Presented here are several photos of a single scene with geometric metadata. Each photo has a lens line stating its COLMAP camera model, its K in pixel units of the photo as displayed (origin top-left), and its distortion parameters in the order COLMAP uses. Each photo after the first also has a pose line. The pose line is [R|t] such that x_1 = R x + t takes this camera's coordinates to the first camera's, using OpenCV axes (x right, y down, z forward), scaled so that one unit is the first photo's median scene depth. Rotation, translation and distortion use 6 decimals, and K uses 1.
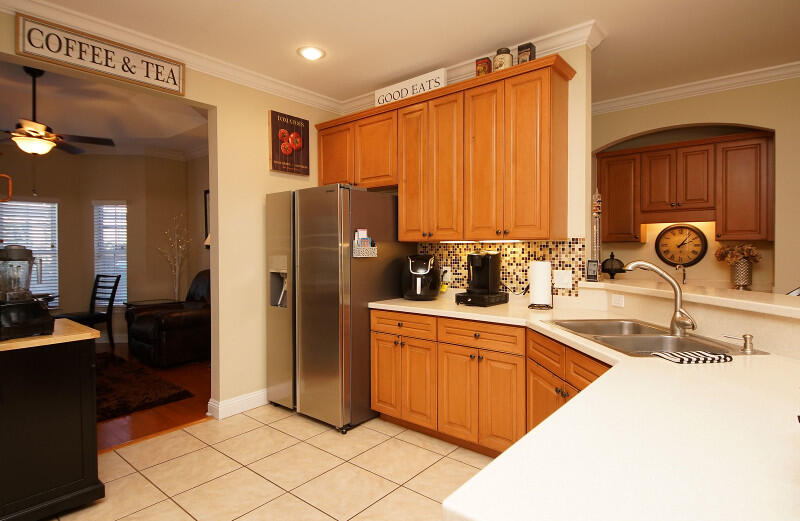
lens RADIAL K [[439.6, 0, 397.1], [0, 439.6, 253.1], [0, 0, 1]] dist [0.022732, -0.017001]
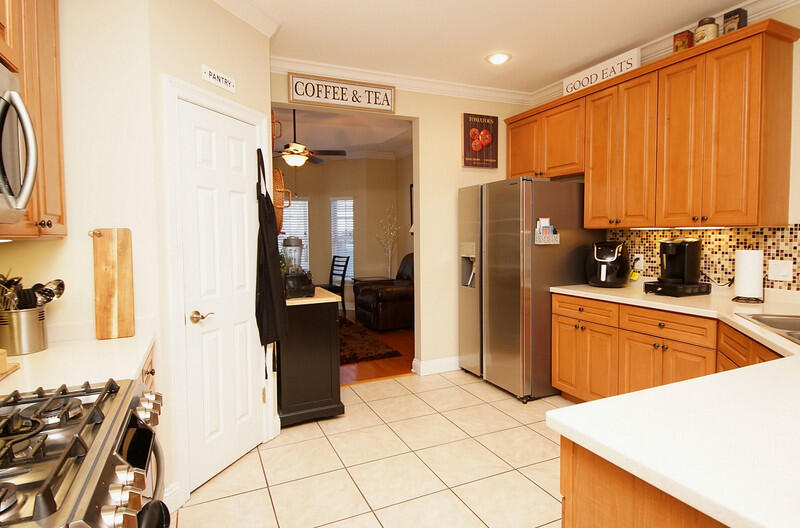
lens RADIAL K [[446.1, 0, 402.5], [0, 446.1, 257.6], [0, 0, 1]] dist [-0.007223, -0.001607]
pose [[0.908146, 0.018825, -0.418231, 0.058854], [0.001284, 0.998859, 0.047746, -0.009894], [0.418652, -0.043897, 0.907085, -0.120773]]
